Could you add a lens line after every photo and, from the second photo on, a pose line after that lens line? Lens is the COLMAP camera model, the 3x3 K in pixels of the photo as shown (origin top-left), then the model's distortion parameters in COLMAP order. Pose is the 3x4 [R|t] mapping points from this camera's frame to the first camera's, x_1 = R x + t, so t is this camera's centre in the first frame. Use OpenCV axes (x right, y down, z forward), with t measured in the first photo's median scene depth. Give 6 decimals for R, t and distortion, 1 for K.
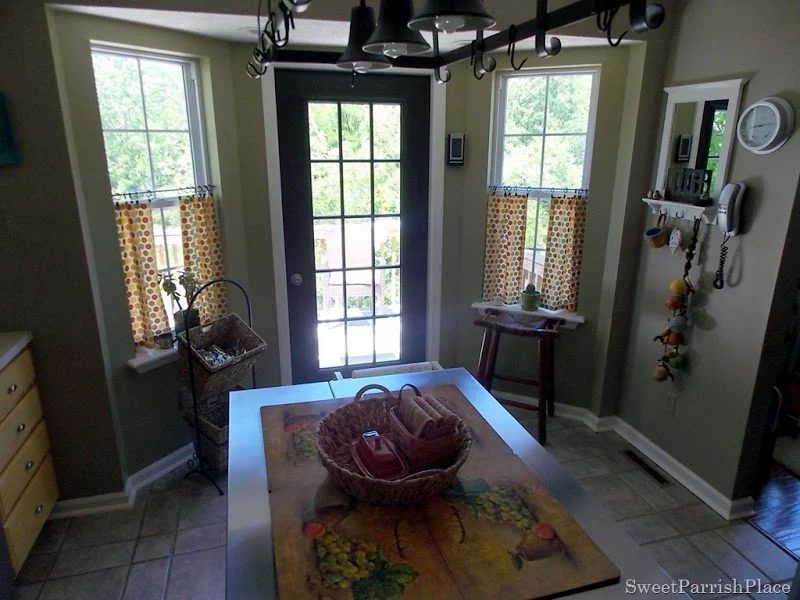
lens RADIAL K [[529.6, 0, 402.1], [0, 529.6, 295.2], [0, 0, 1]] dist [0.005921, -0.001989]
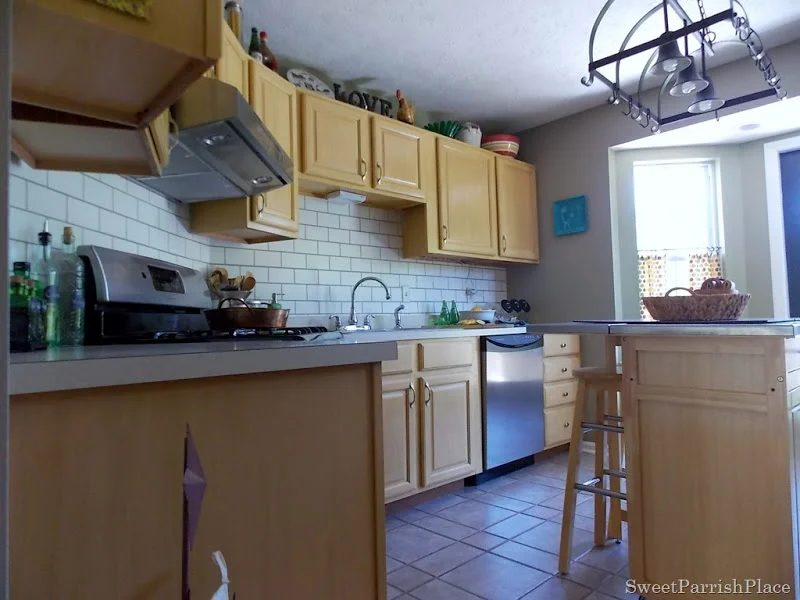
lens RADIAL K [[529.6, 0, 402.1], [0, 529.6, 295.2], [0, 0, 1]] dist [0.005921, -0.001989]
pose [[0.459121, -0.066332, -0.885894, 0.476681], [-0.224370, 0.956221, -0.187879, 0.358916], [0.859573, 0.285028, 0.424138, -0.222264]]
